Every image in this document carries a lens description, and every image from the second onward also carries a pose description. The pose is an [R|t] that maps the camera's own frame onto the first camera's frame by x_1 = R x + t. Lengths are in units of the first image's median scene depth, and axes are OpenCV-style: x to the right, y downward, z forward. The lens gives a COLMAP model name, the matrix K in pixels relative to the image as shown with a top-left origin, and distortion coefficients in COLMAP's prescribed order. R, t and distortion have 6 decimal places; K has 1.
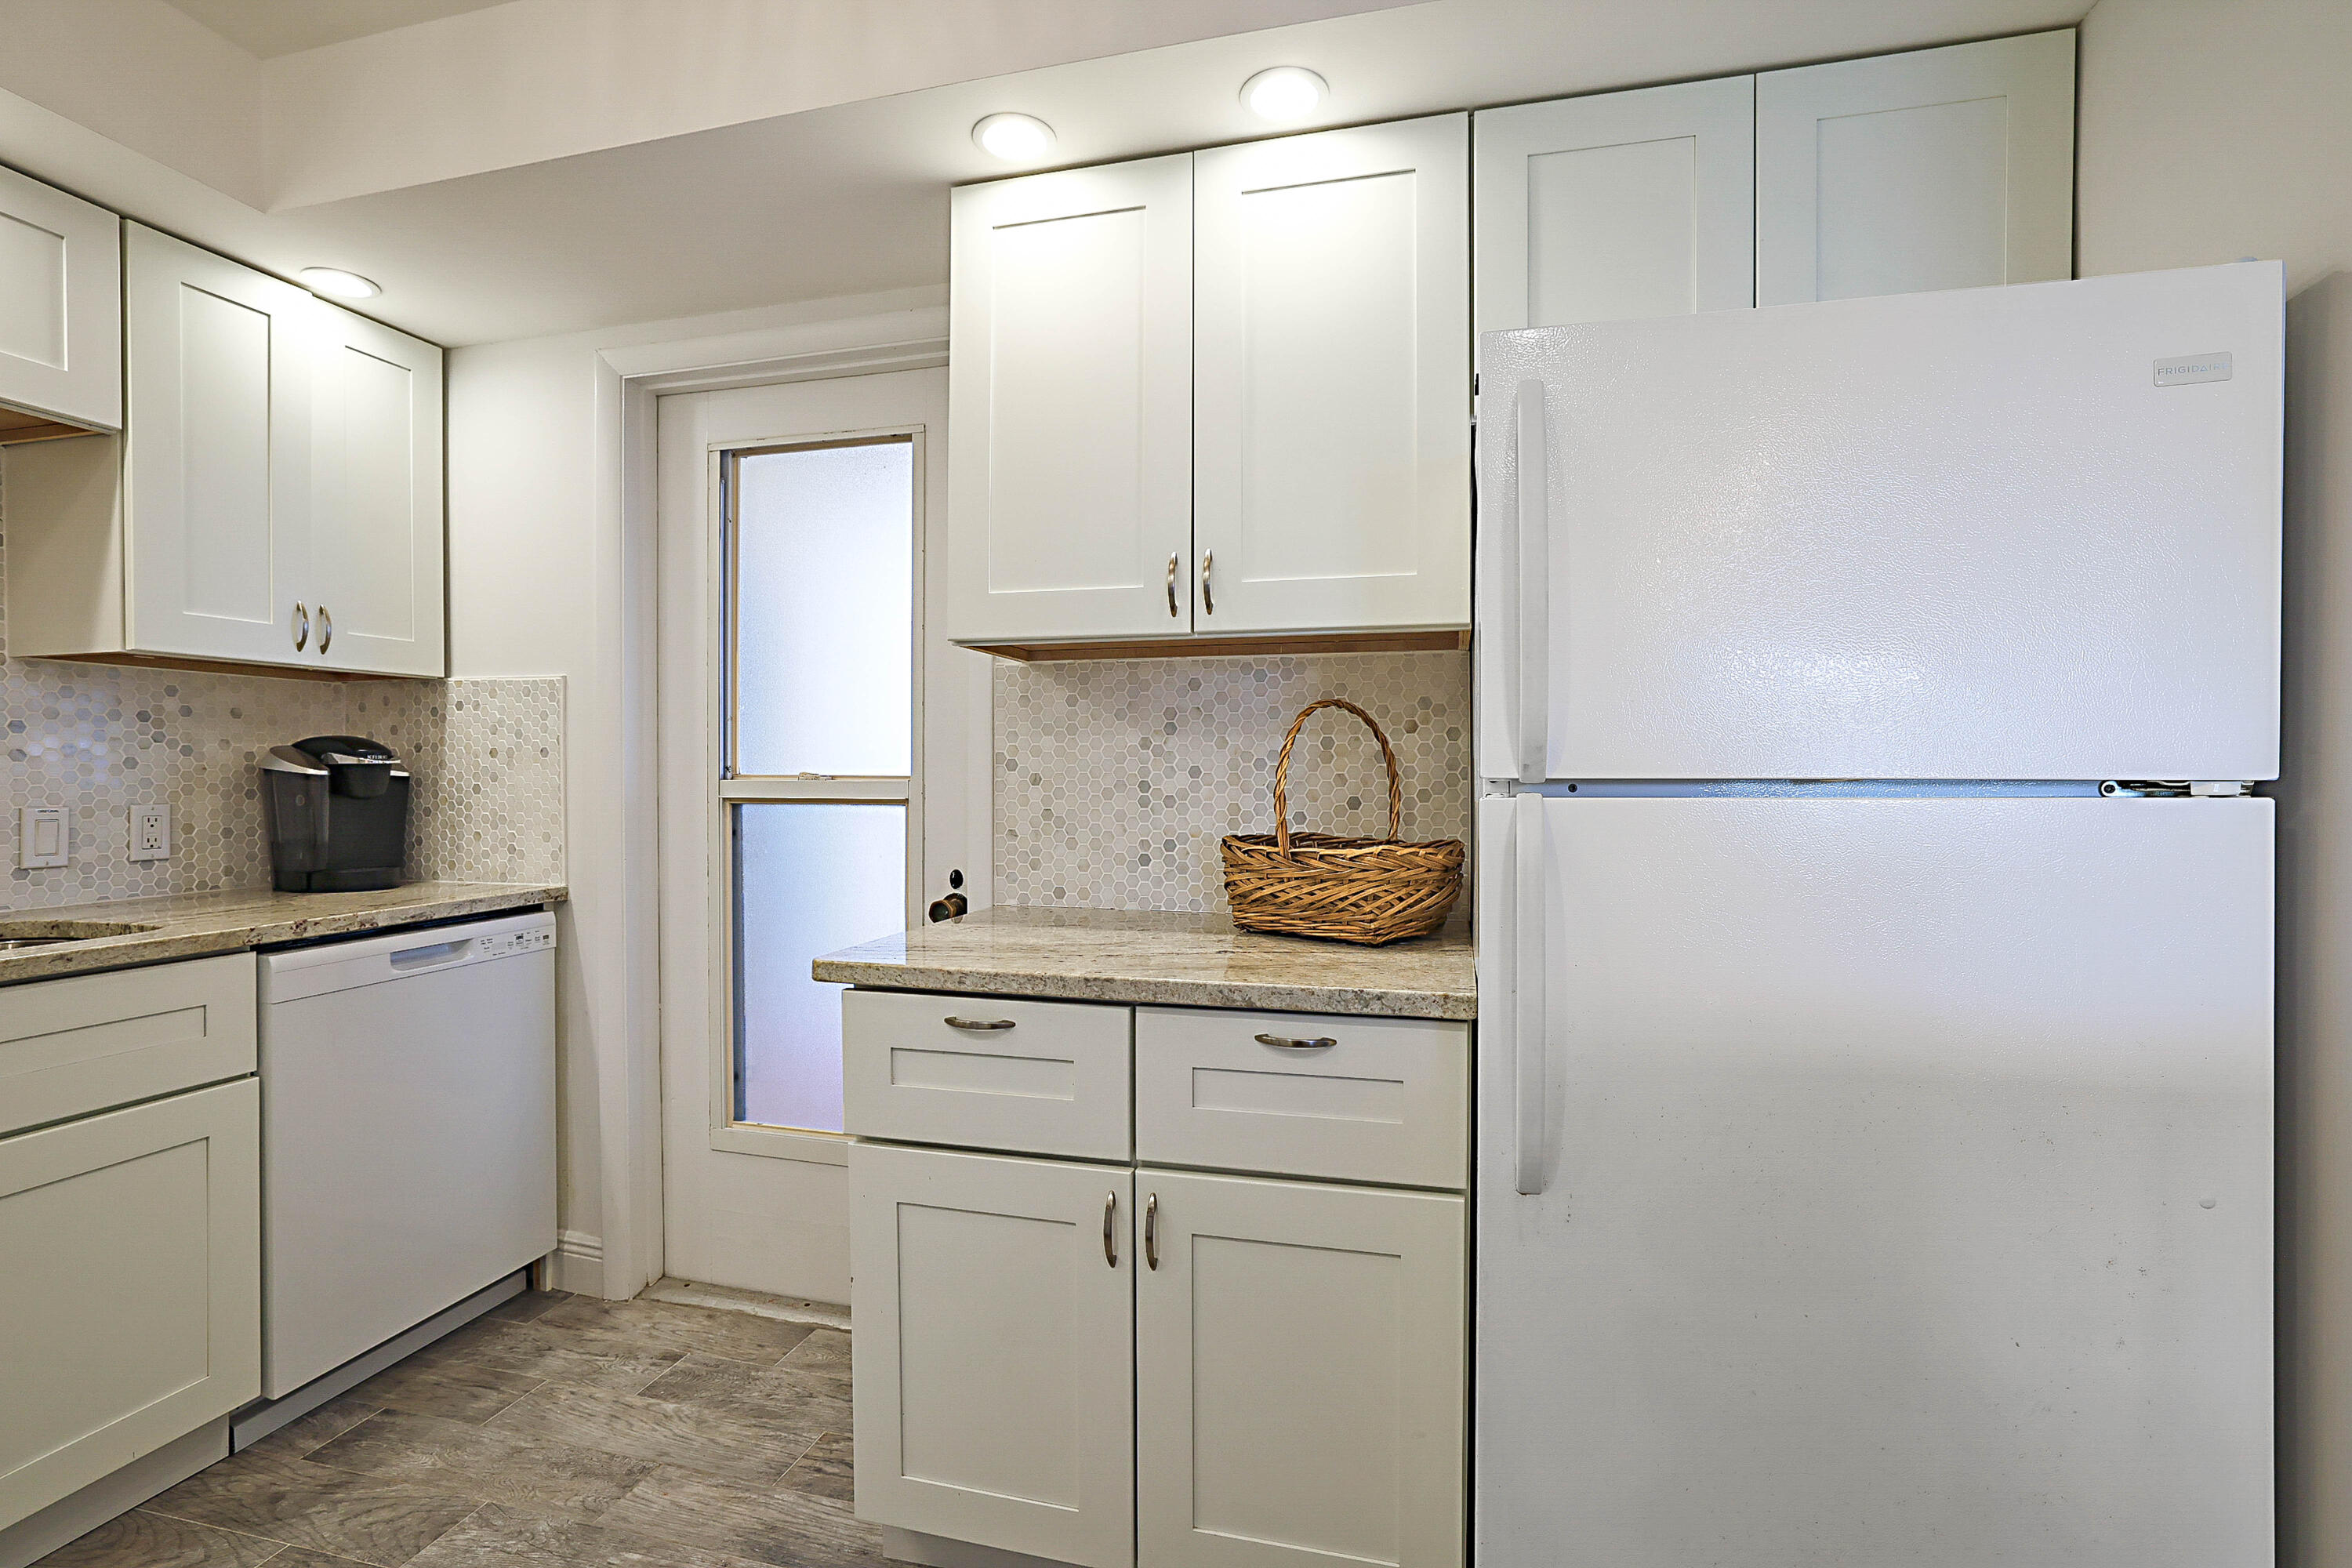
lens RADIAL K [[1071.8, 0, 1172.5], [0, 1071.8, 786.1], [0, 0, 1]] dist [-0.044202, 0.019763]
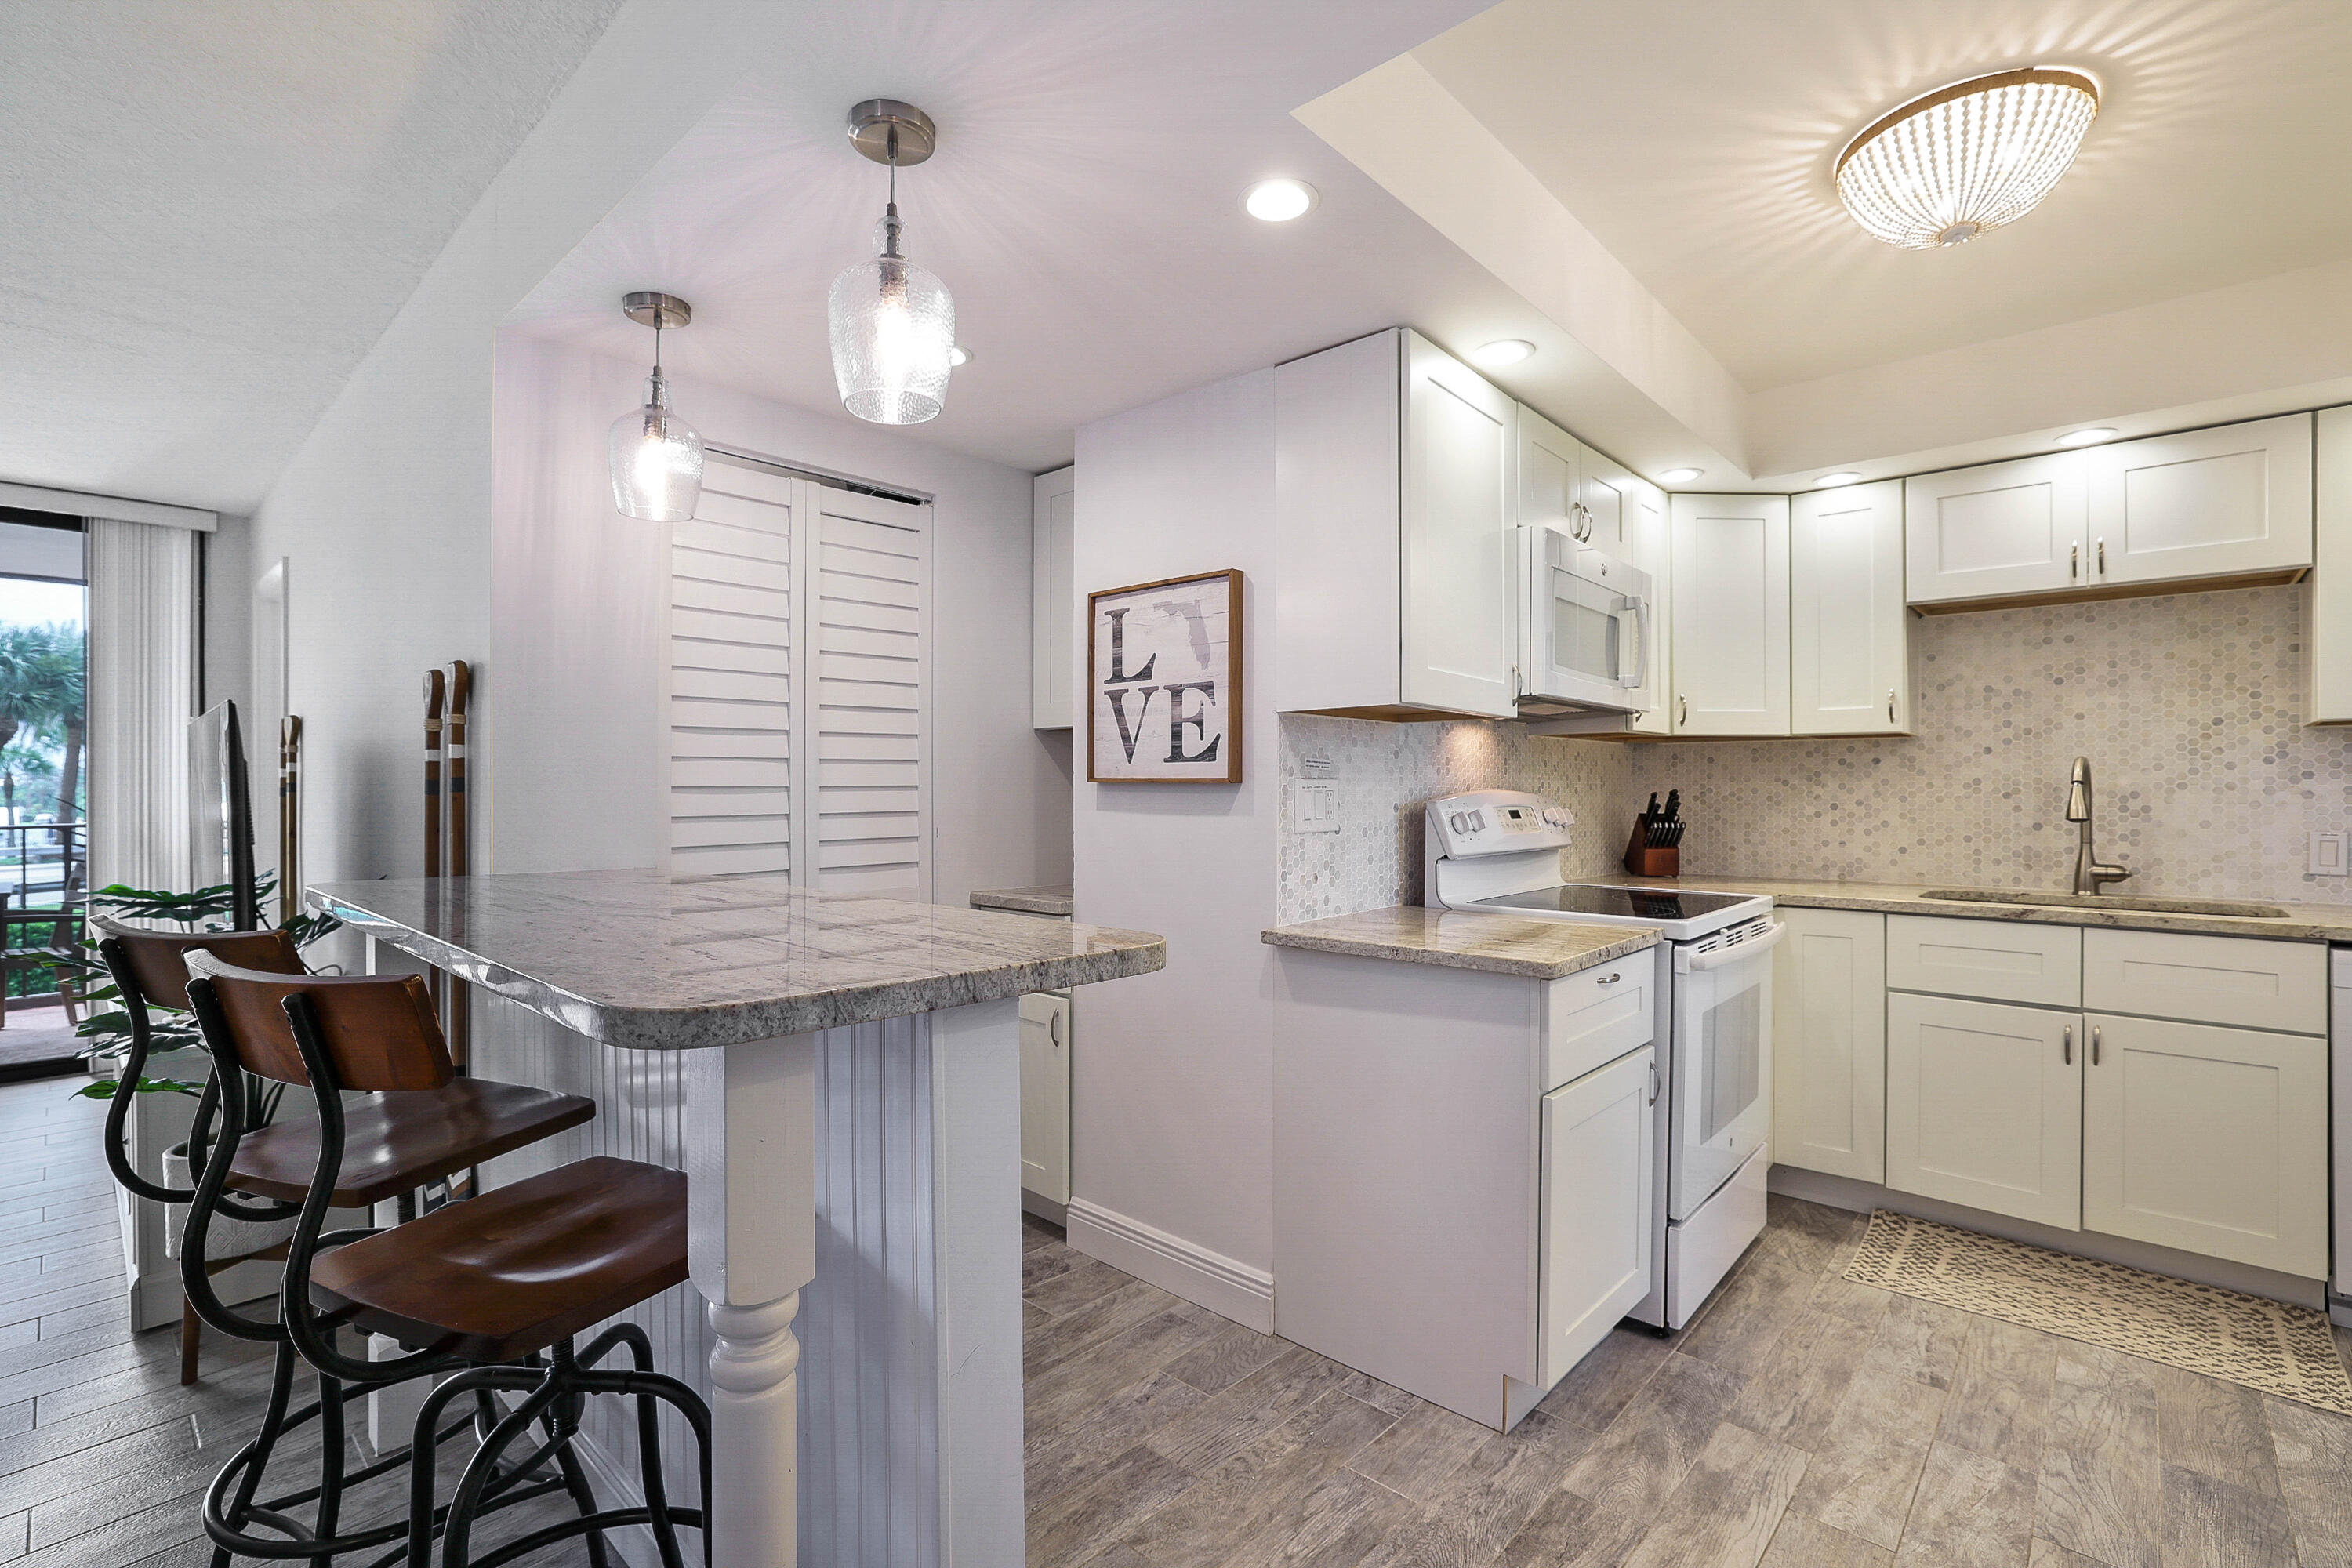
lens RADIAL K [[1071.8, 0, 1172.5], [0, 1071.8, 786.1], [0, 0, 1]] dist [-0.044202, 0.019763]
pose [[-0.470439, -0.001659, -0.882431, 0.776797], [-0.011044, 0.999931, 0.004008, -0.026126], [0.882363, 0.011632, -0.470425, 0.257925]]
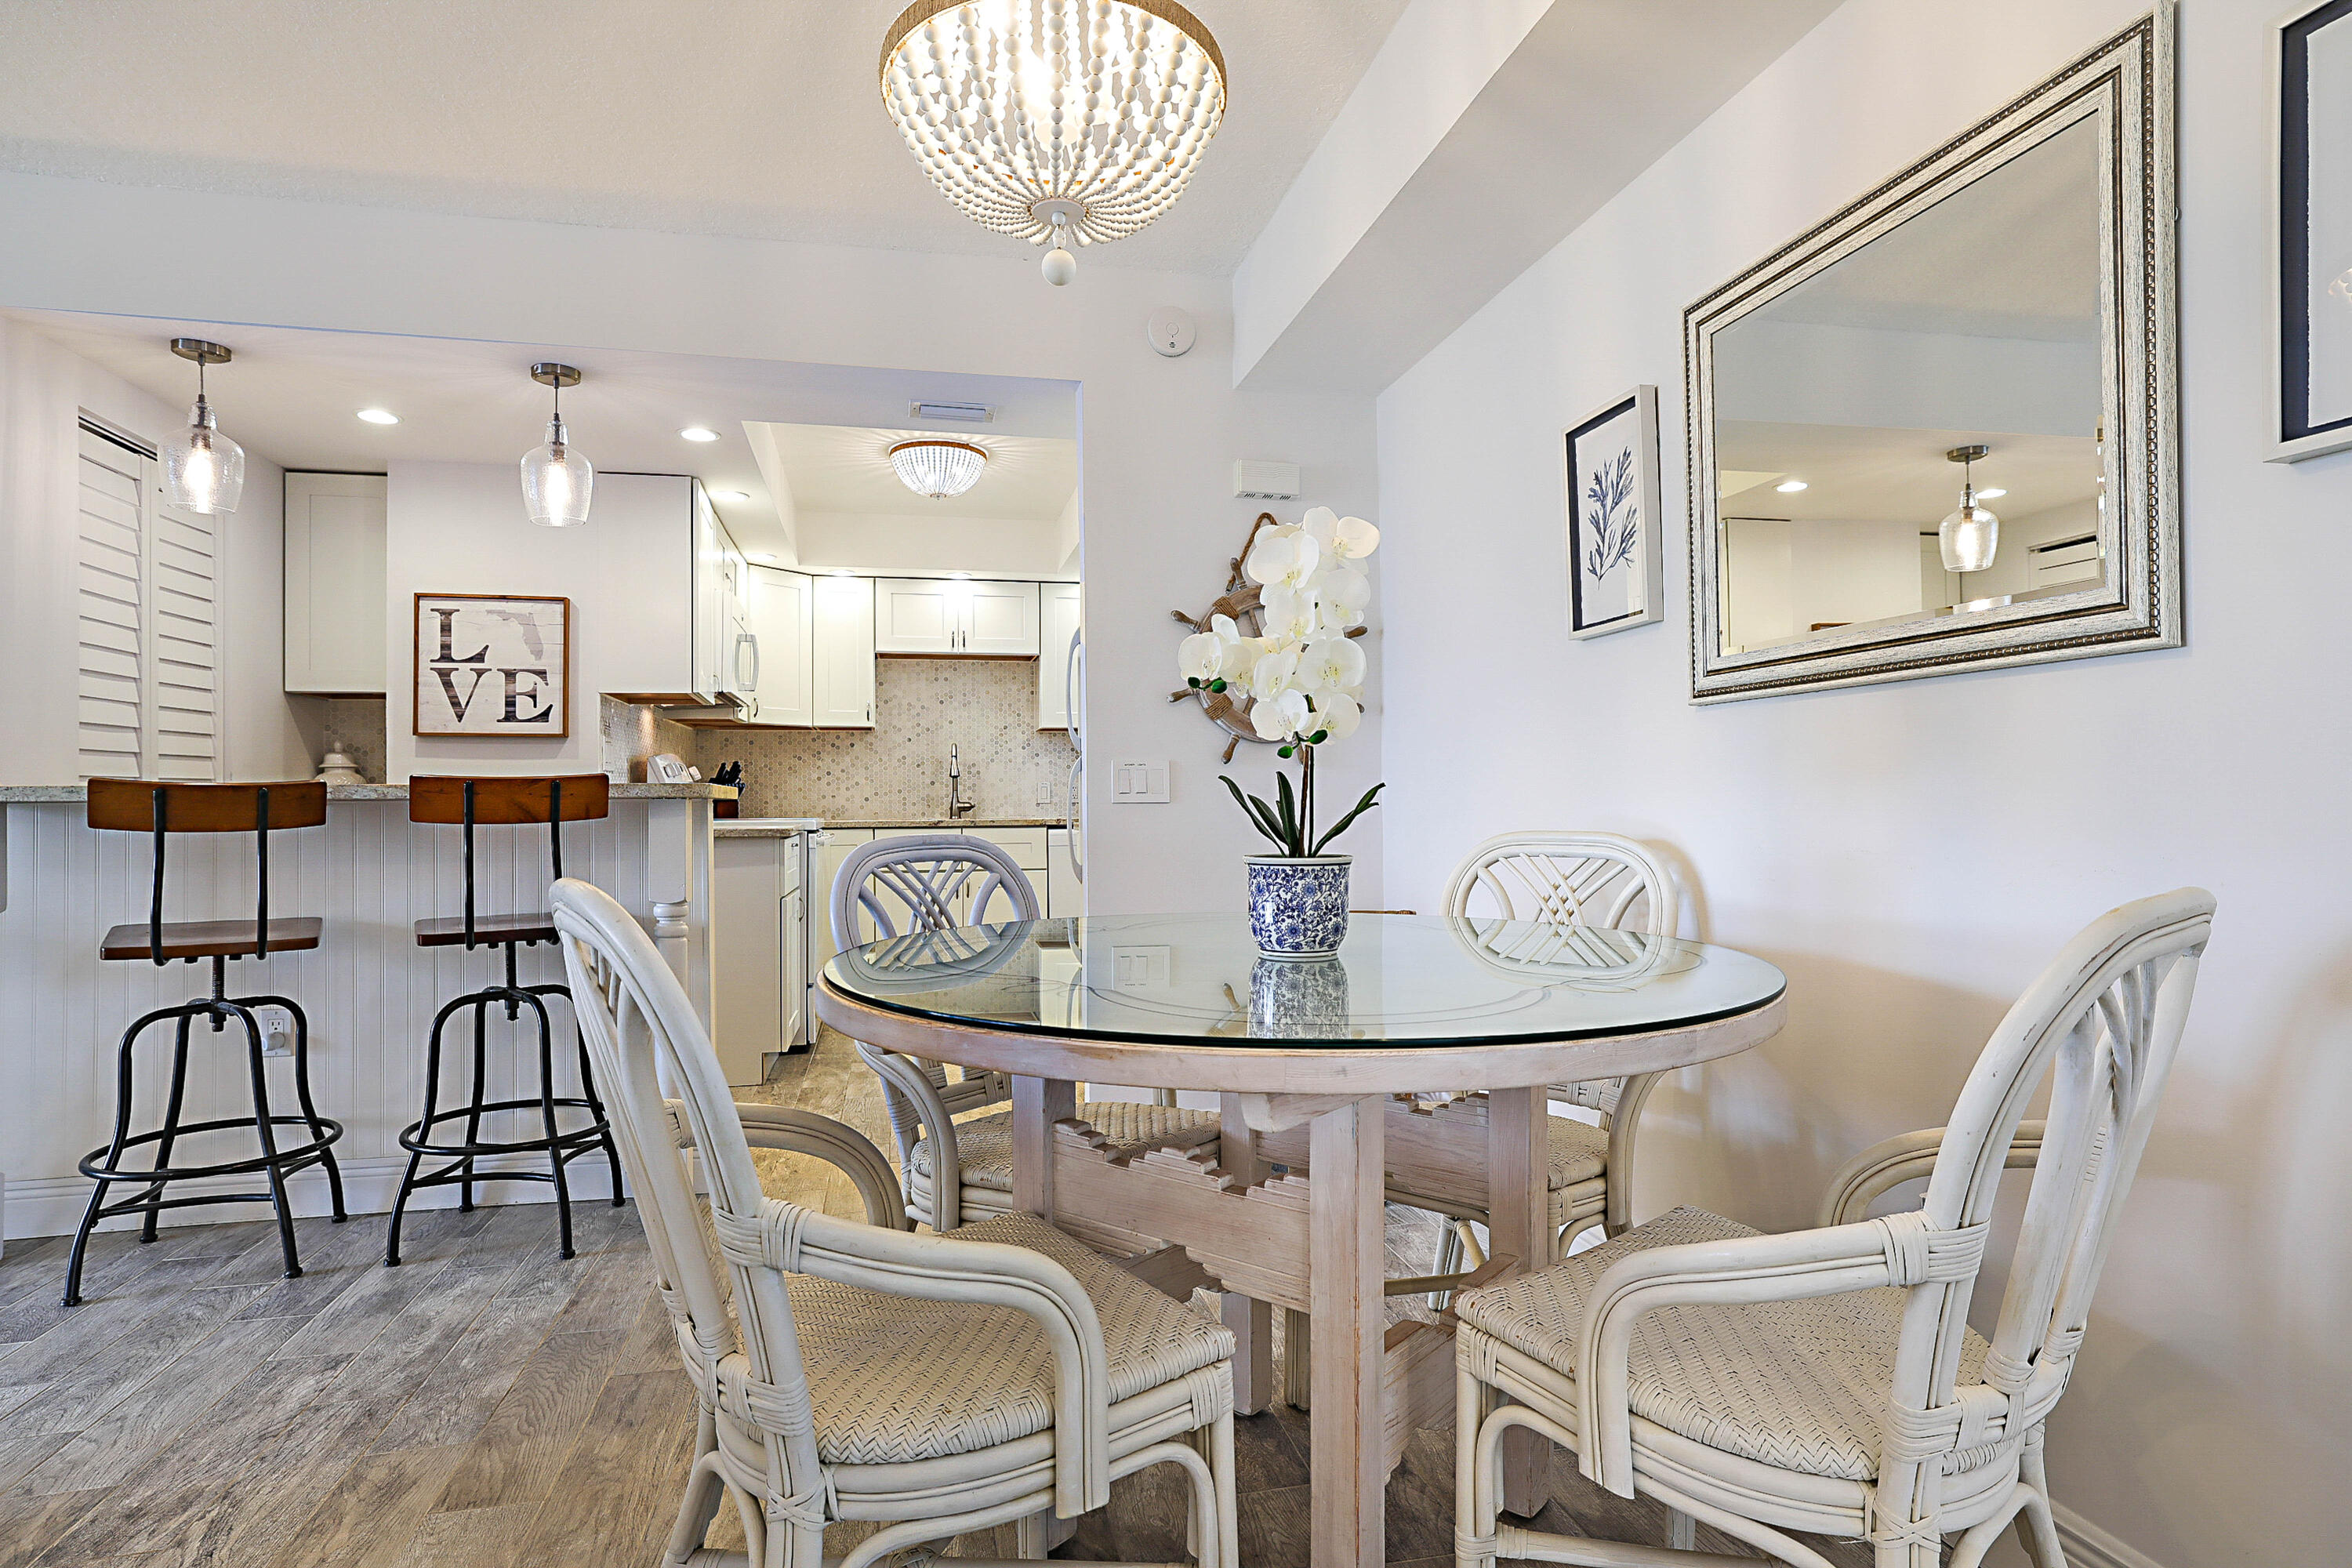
lens RADIAL K [[1260.1, 0, 1164.2], [0, 1260.1, 782.7], [0, 0, 1]] dist [-0.002803, 0.000256]
pose [[0.448431, -0.017643, -0.893643, 1.932995], [-0.002618, 0.999775, -0.021052, 0.082306], [0.893813, 0.011780, 0.448284, -0.236952]]
